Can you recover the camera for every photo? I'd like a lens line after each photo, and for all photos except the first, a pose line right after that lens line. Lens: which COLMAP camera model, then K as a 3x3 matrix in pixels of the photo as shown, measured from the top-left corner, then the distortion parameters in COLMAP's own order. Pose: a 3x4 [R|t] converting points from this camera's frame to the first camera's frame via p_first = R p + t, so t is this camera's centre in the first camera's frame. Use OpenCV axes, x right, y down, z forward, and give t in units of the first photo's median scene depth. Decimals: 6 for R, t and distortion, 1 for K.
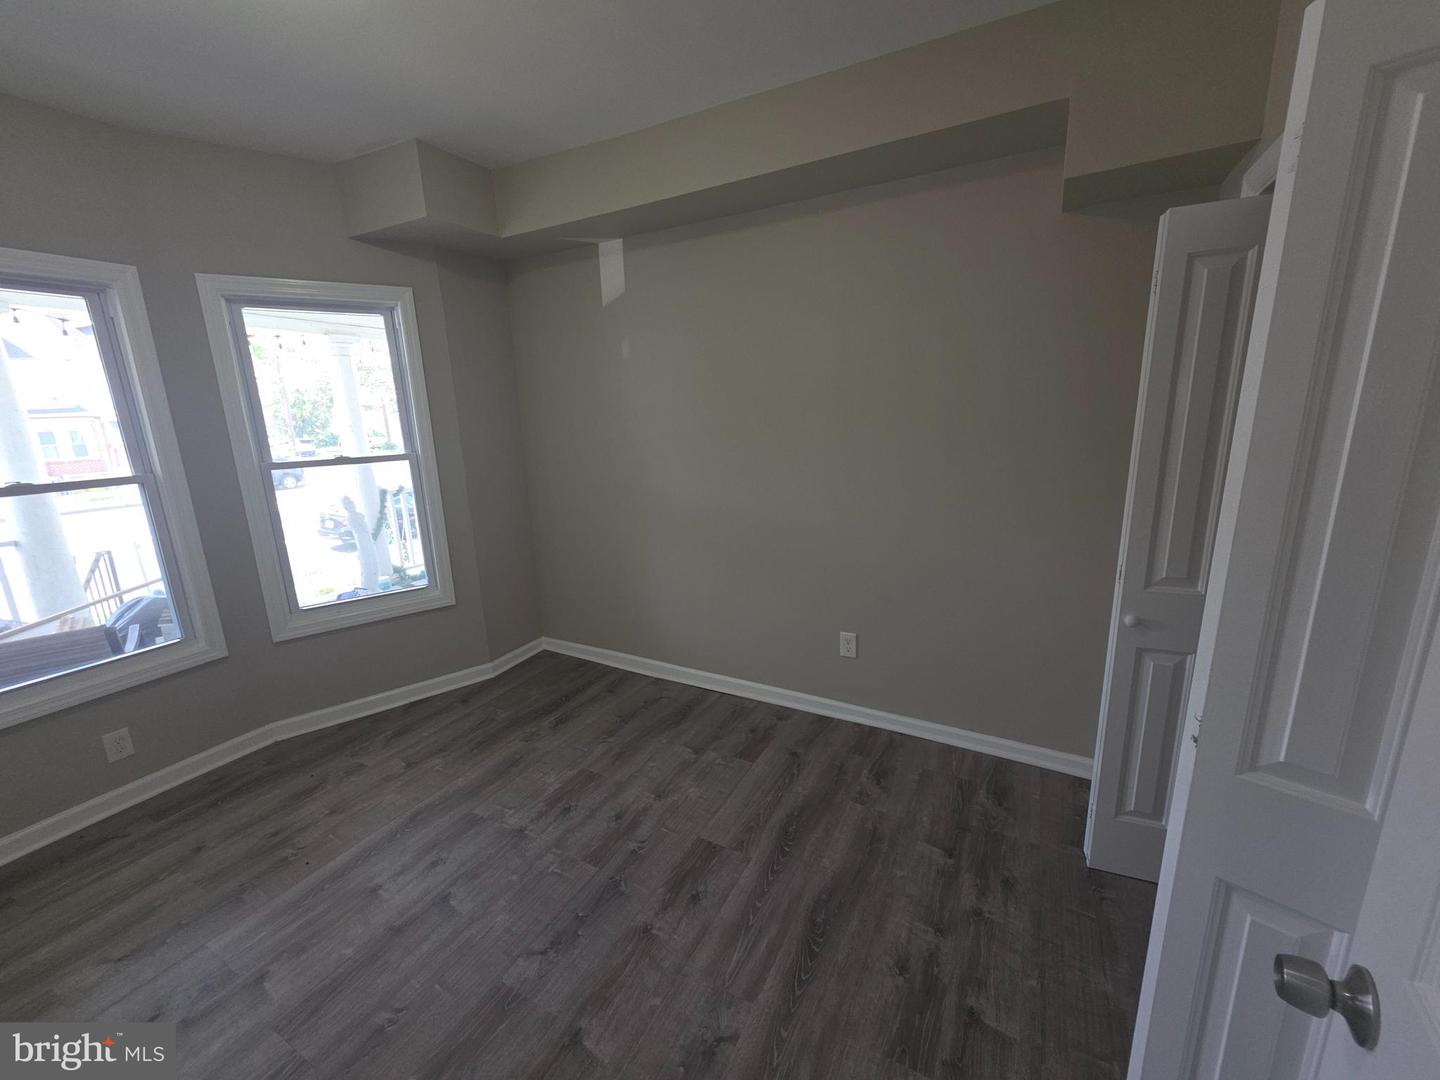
lens RADIAL K [[584.0, 0, 721.1], [0, 584.0, 541.1], [0, 0, 1]] dist [0.017200, -0.000520]
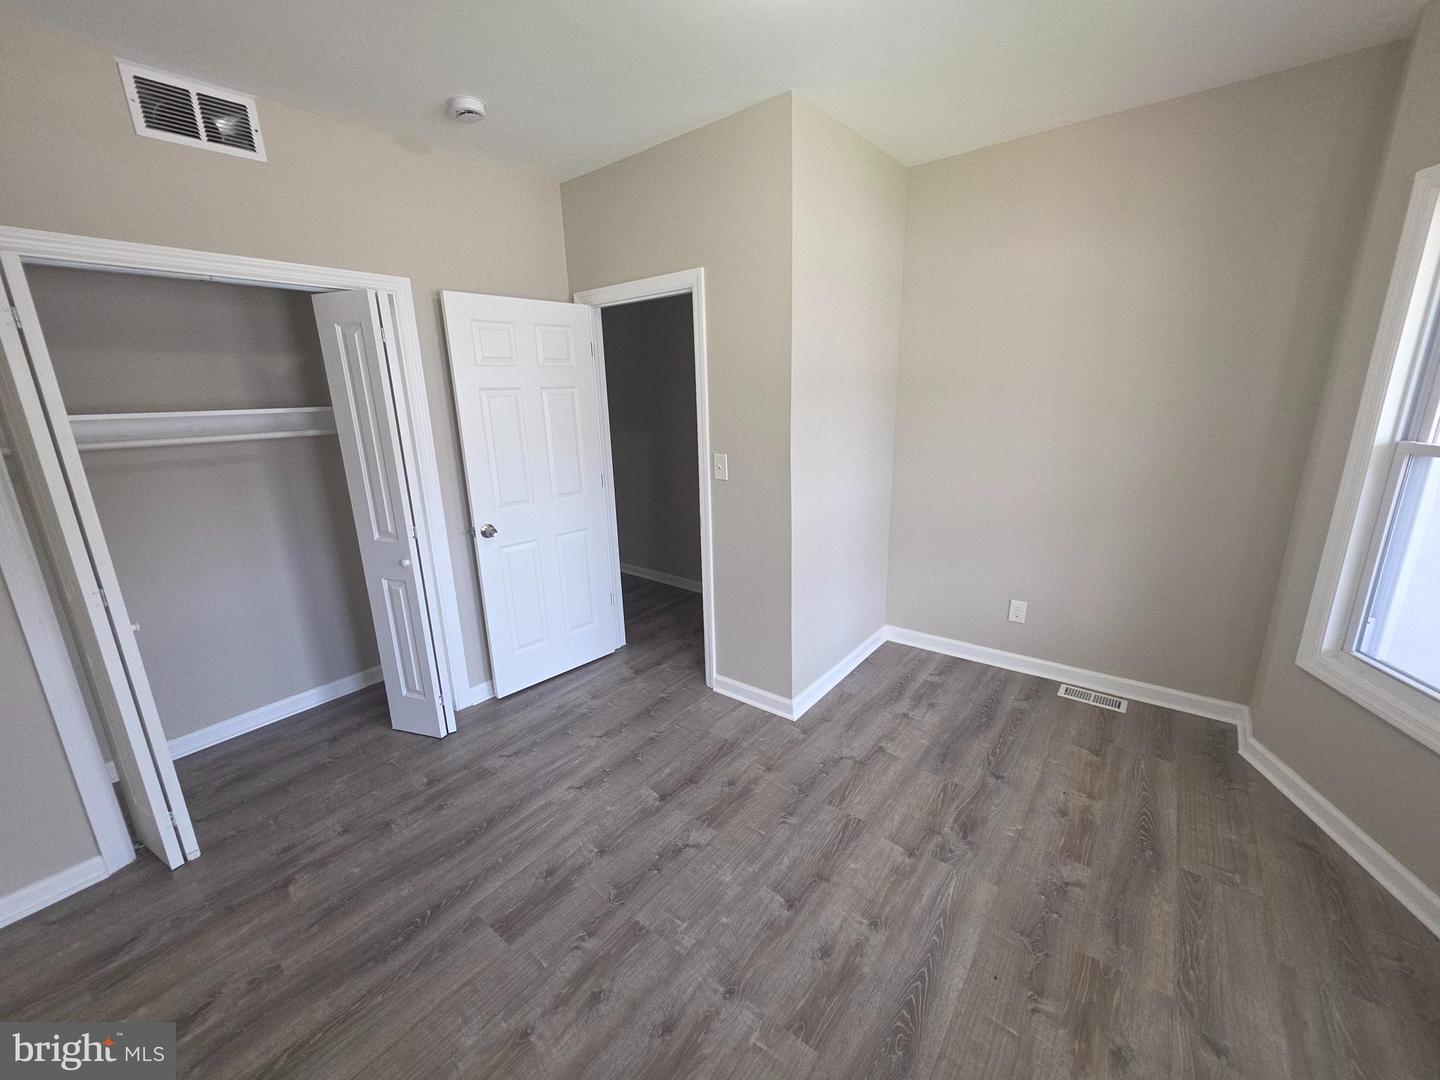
lens RADIAL K [[584.0, 0, 714.1], [0, 584.0, 538.3], [0, 0, 1]] dist [0.017200, -0.000520]
pose [[-0.981720, 0.022242, 0.189026, -0.533803], [0.107334, 0.884857, 0.453329, -0.364751], [-0.157179, 0.465331, -0.871070, 1.558164]]
